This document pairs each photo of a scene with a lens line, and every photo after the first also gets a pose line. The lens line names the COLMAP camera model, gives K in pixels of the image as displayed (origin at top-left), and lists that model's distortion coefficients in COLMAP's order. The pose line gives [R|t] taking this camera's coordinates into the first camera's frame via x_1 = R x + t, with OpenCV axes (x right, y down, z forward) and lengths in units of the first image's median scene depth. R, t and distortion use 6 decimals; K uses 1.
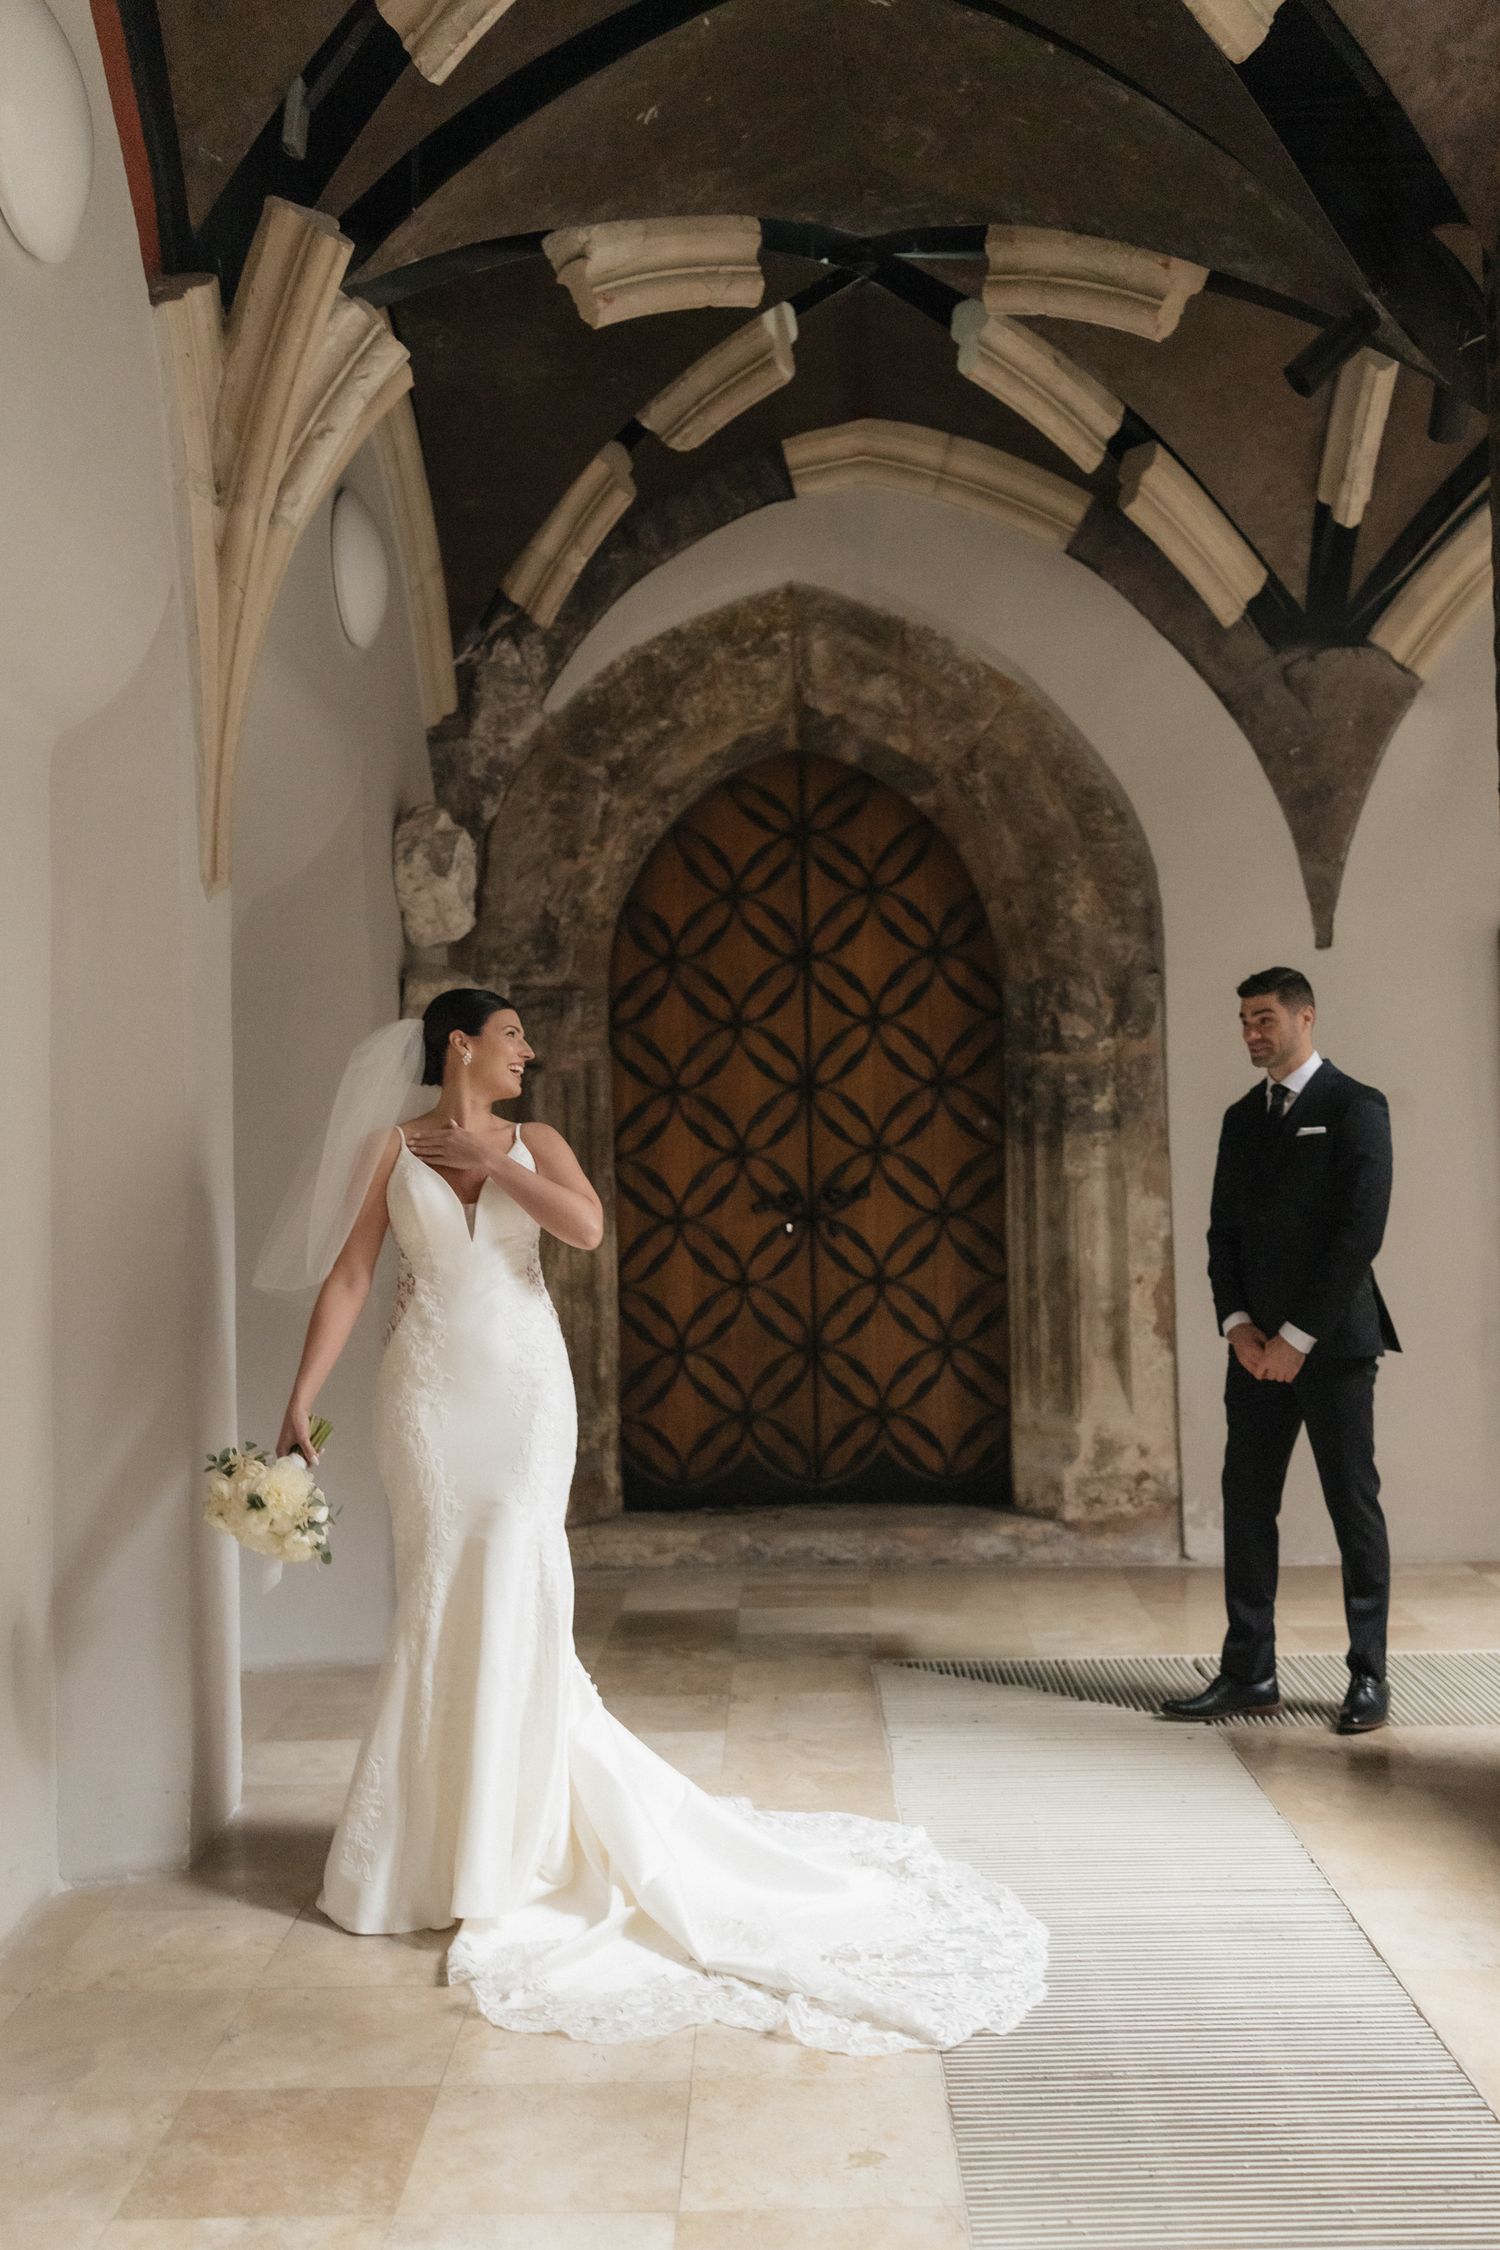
lens RADIAL K [[2147.8, 0, 740.2], [0, 2147.8, 1107.4], [0, 0, 1]] dist [0.033058, -0.066964]
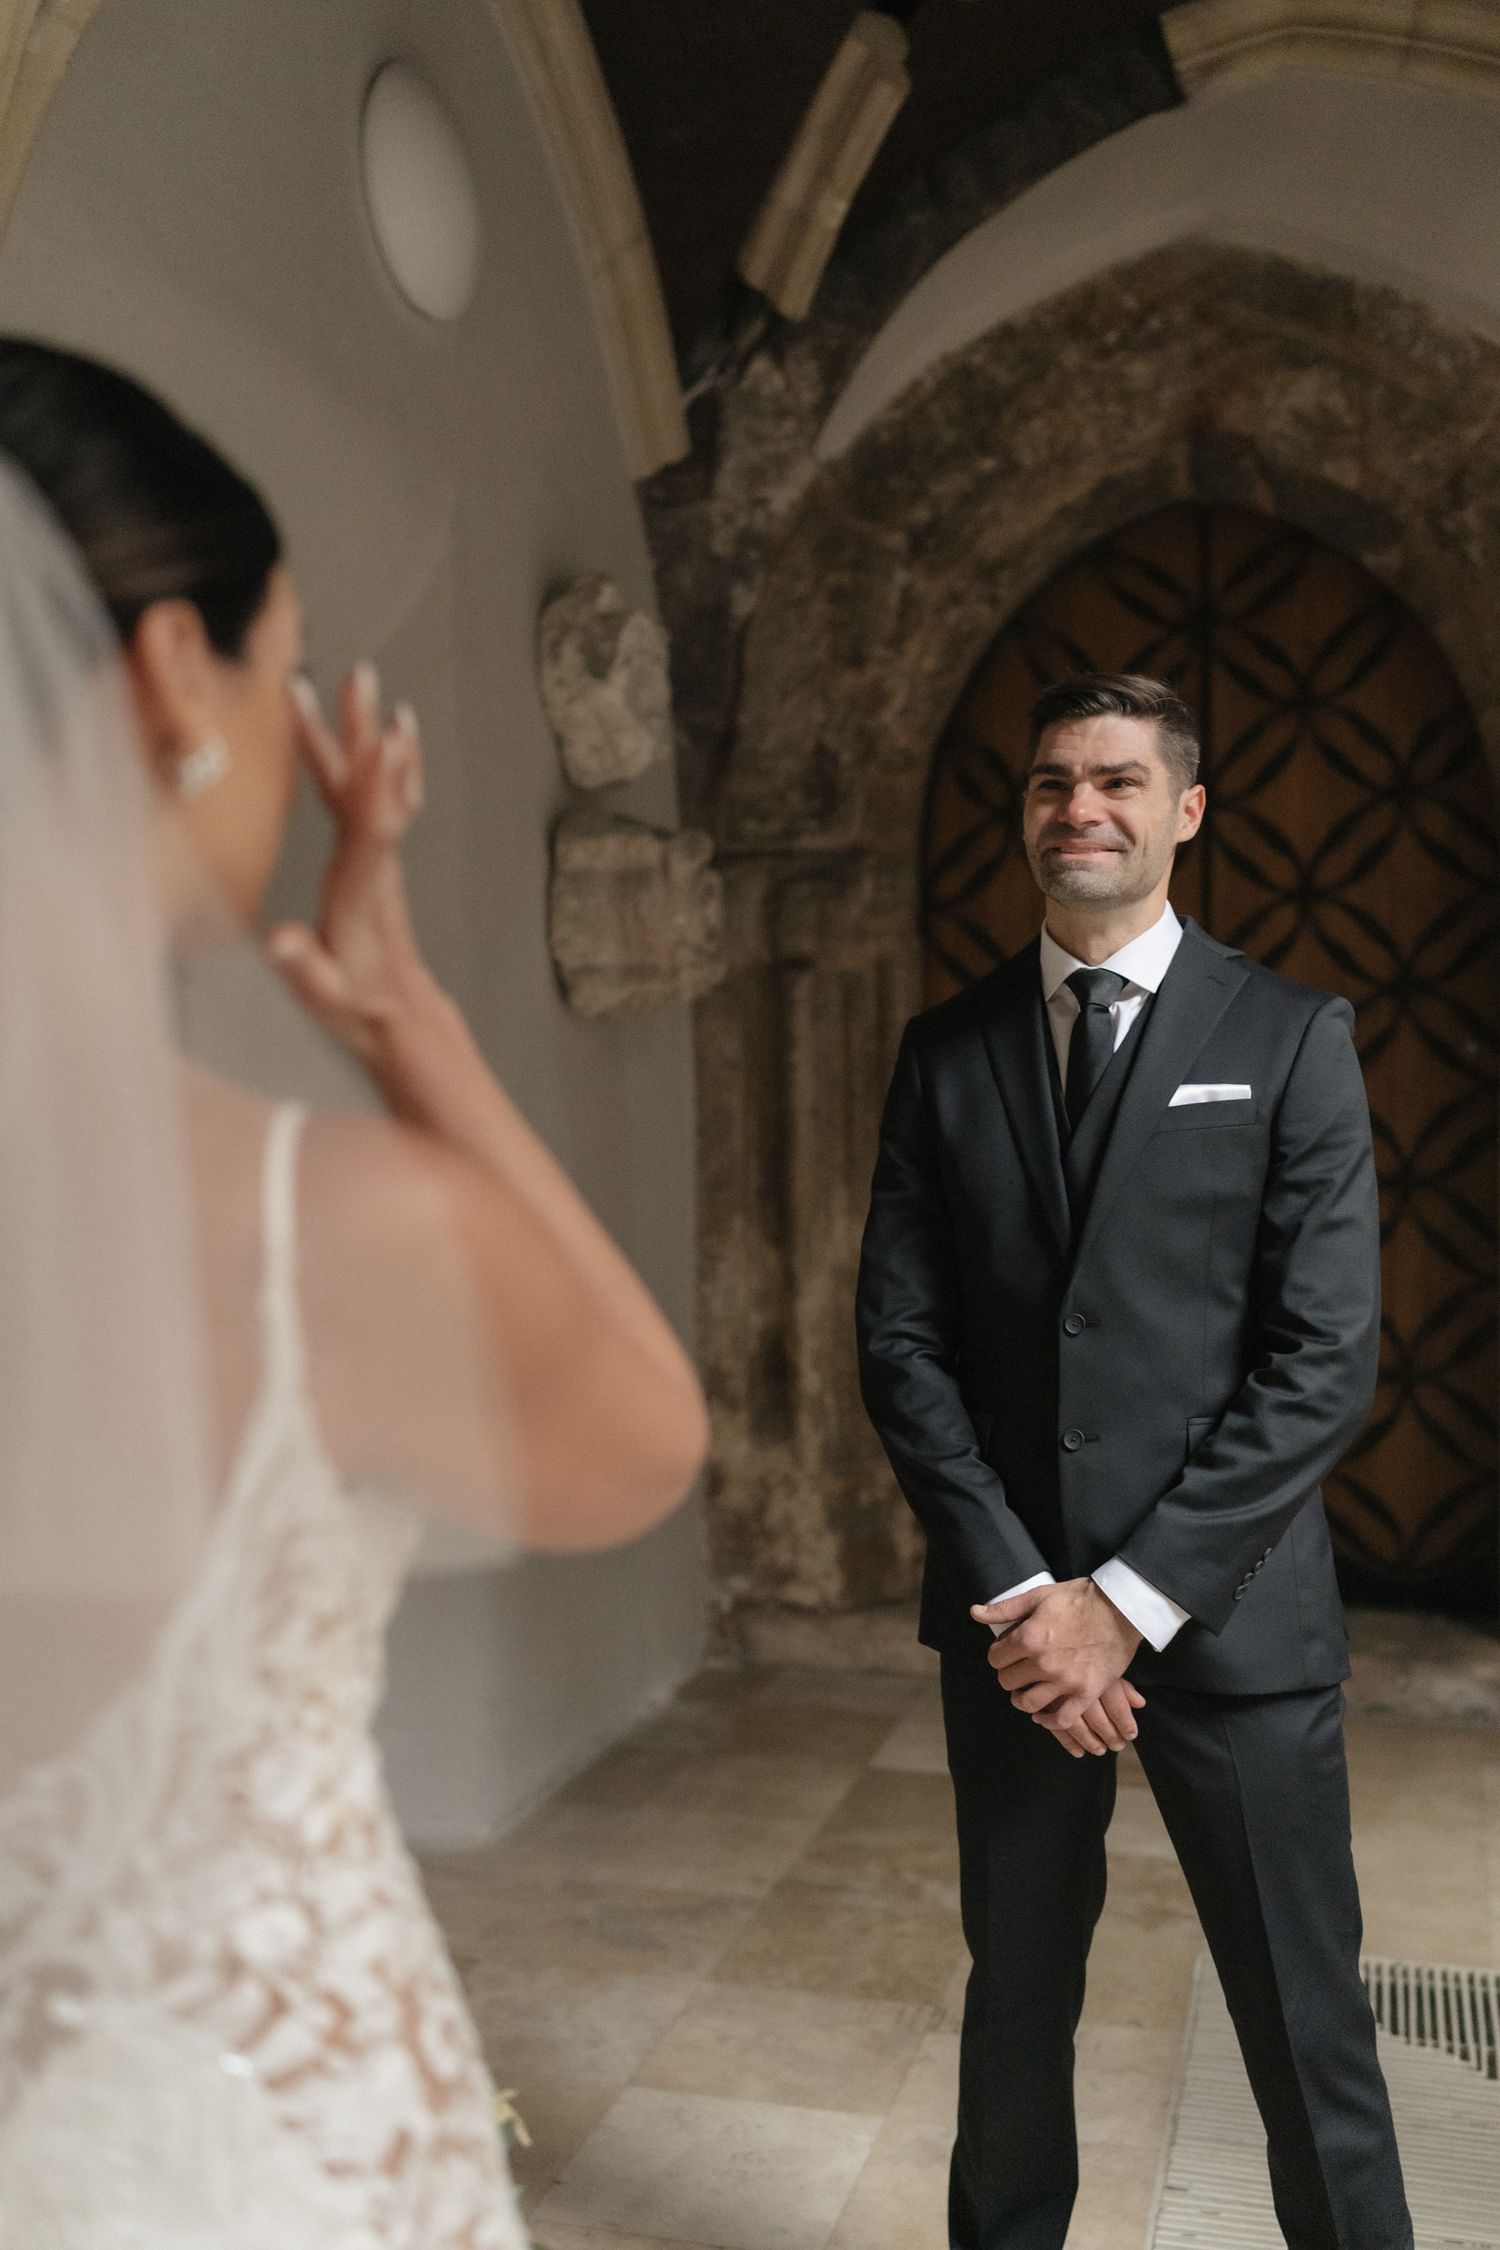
lens RADIAL K [[2147.8, 0, 740.2], [0, 2147.8, 1107.4], [0, 0, 1]] dist [0.033058, -0.066964]
pose [[0.967390, 0.015731, -0.252803, 0.065478], [-0.004677, 0.999009, 0.044267, -0.002806], [0.253249, -0.041641, 0.966505, 0.303944]]
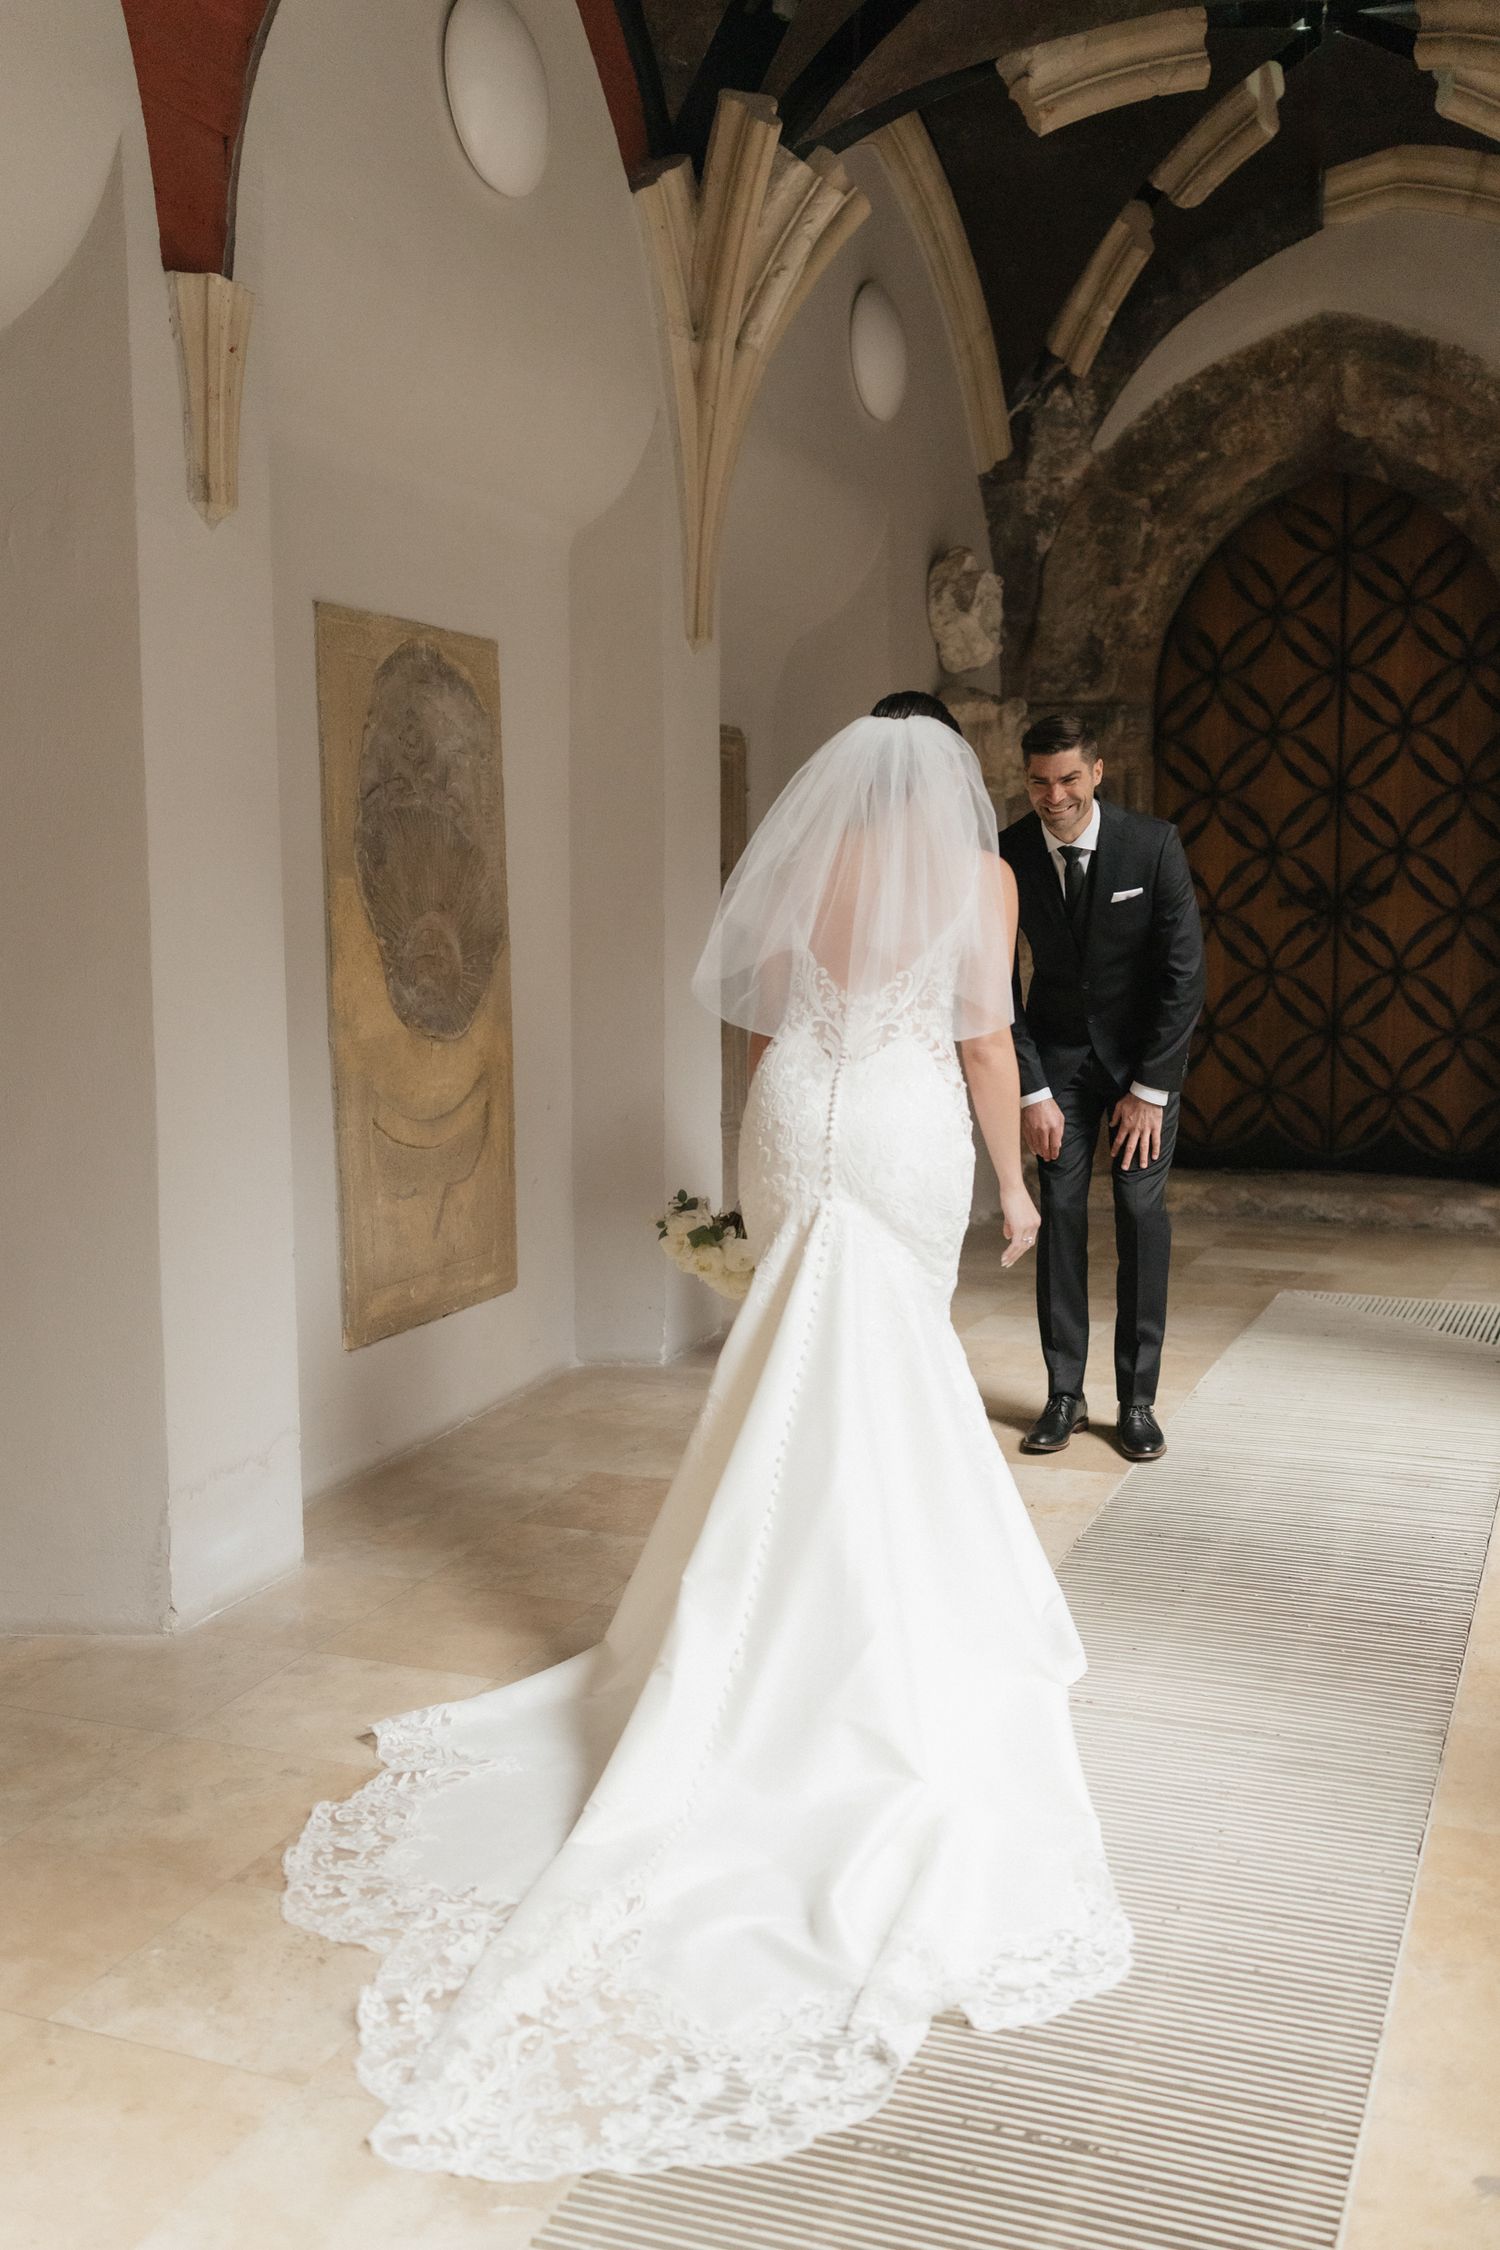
lens RADIAL K [[2127.6, 0, 701.3], [0, 2127.6, 1125.3], [0, 0, 1]] dist [-0.011617, -0.004009]
pose [[0.924810, 0.057608, -0.376042, 0.154229], [-0.000494, 0.988649, 0.150243, -0.004104], [0.380429, -0.138760, 0.914341, -0.129733]]
